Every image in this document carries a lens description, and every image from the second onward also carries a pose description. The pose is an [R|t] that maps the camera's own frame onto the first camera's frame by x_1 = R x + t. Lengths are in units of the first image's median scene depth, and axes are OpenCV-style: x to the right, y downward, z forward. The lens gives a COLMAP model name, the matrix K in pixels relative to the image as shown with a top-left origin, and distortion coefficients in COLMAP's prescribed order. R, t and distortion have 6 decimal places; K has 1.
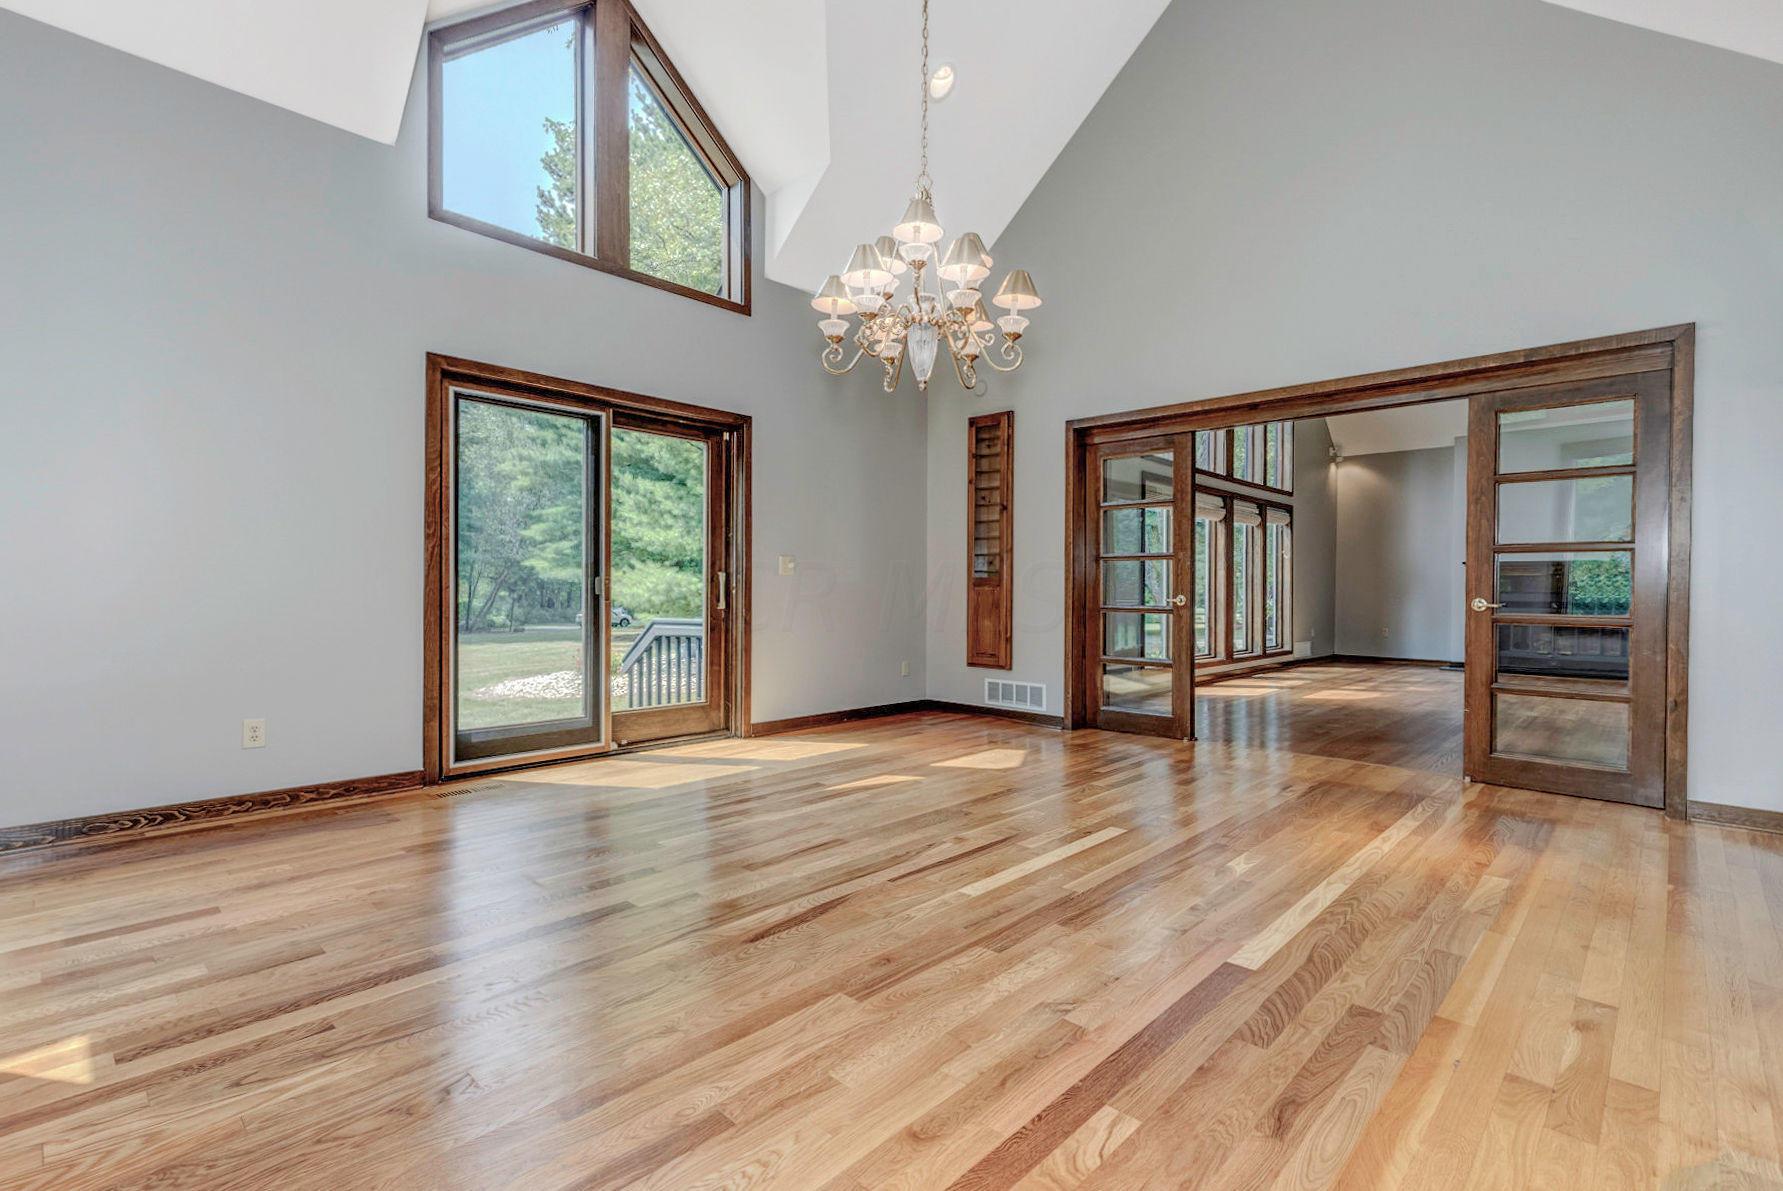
lens RADIAL K [[821.4, 0, 927.9], [0, 821.4, 597.7], [0, 0, 1]] dist [0.010208, -0.000019]
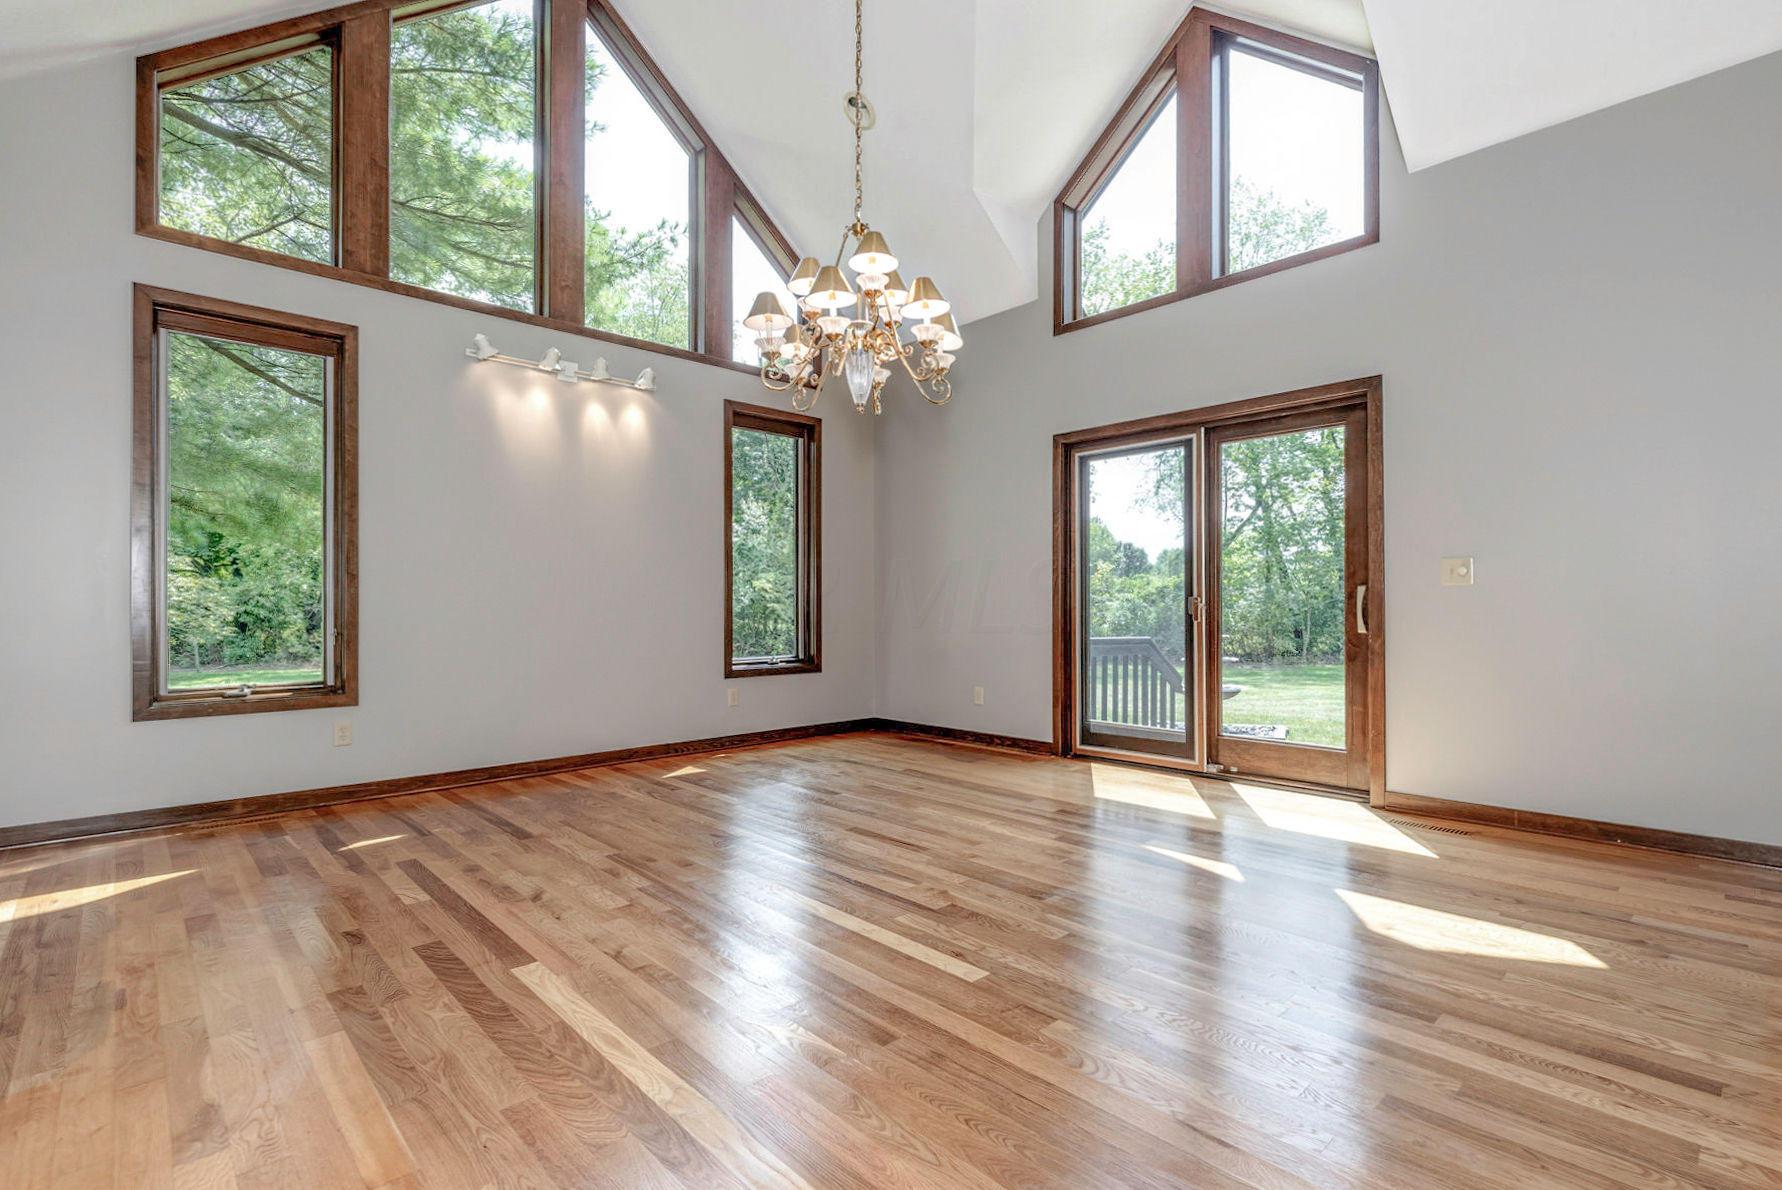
lens RADIAL K [[840.9, 0, 911.6], [0, 840.9, 605.6], [0, 0, 1]] dist [0.012411, -0.000182]
pose [[-0.079340, -0.007856, -0.996817, 1.006329], [-0.007502, 0.999945, -0.007283, -0.006931], [0.996819, 0.006900, -0.079394, 1.115874]]
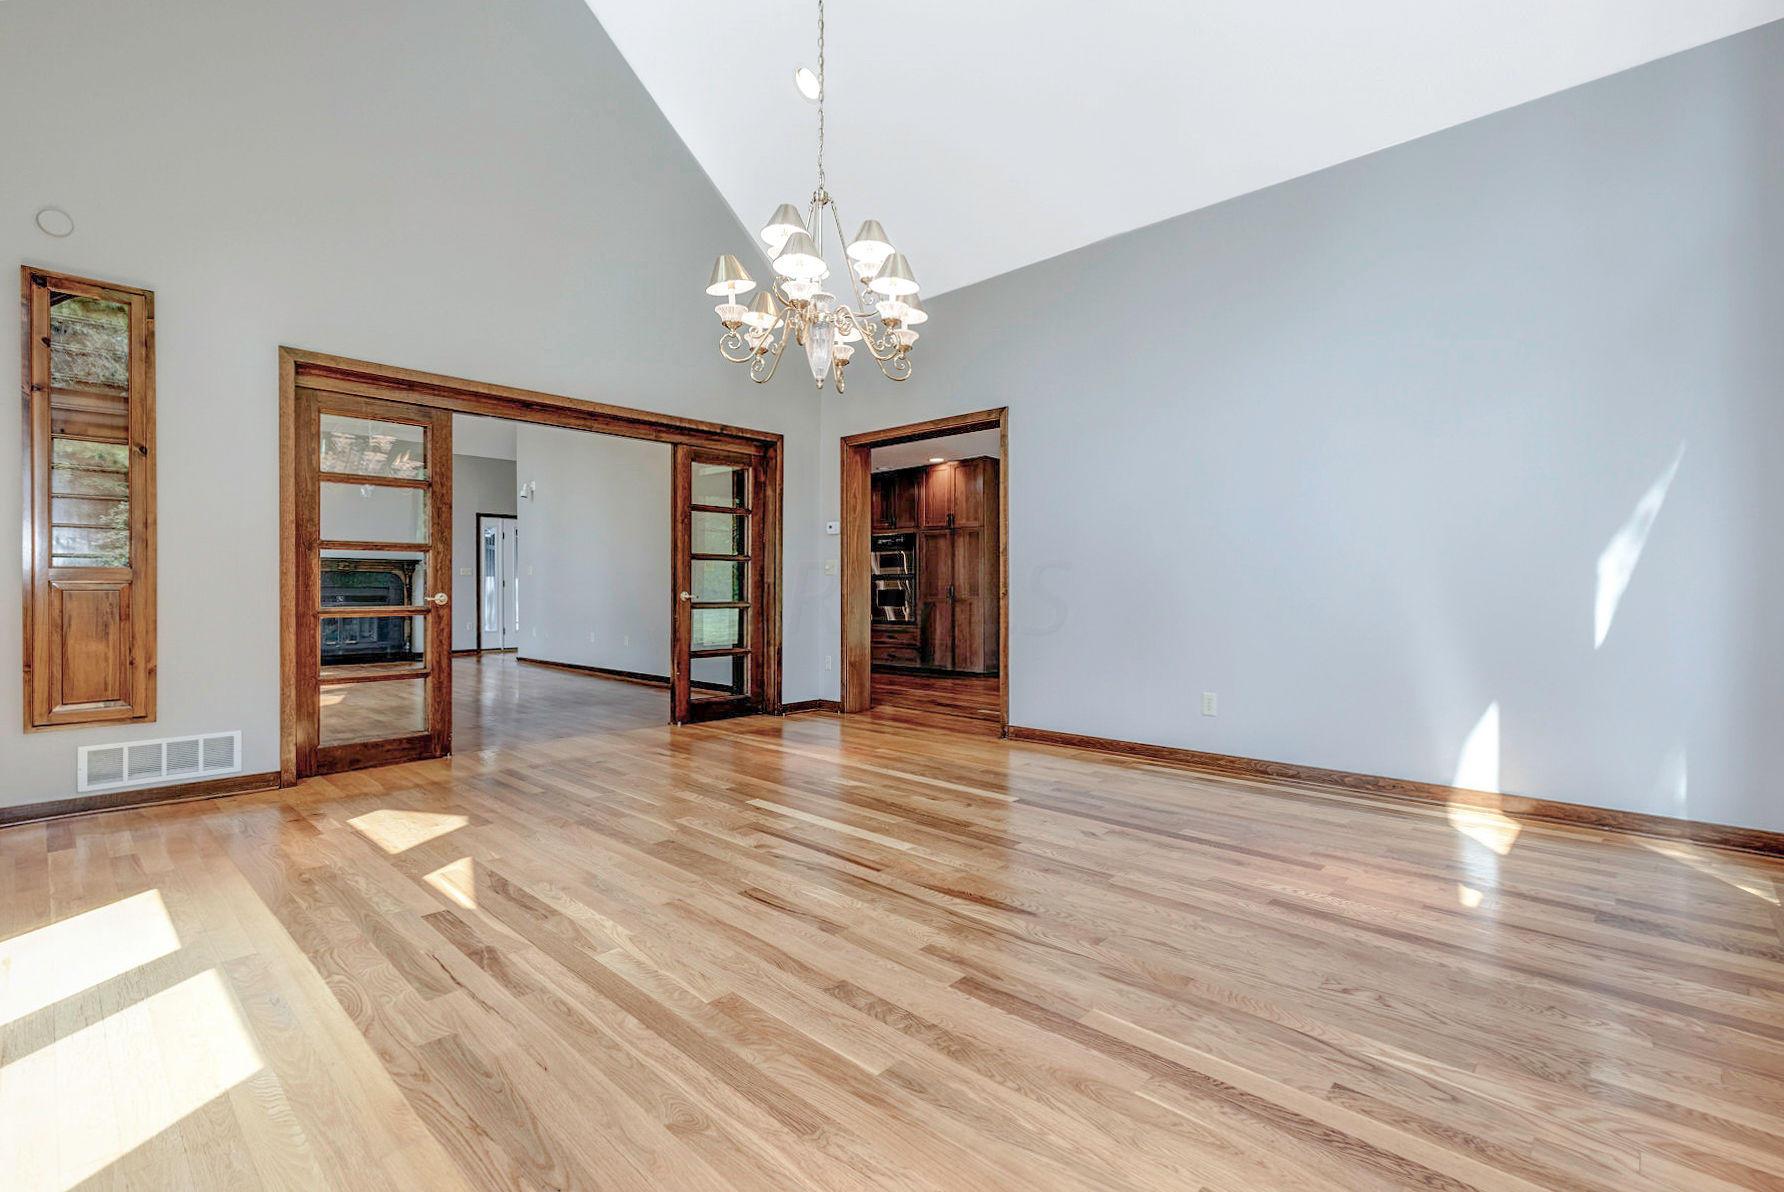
lens RADIAL K [[797.8, 0, 900.4], [0, 797.8, 588.0], [0, 0, 1]] dist [0.014837, -0.000220]
pose [[0.015164, -0.007963, 0.999853, -0.950517], [0.010558, 0.999914, 0.007803, -0.016691], [-0.999829, 0.010438, 0.015246, 0.866855]]
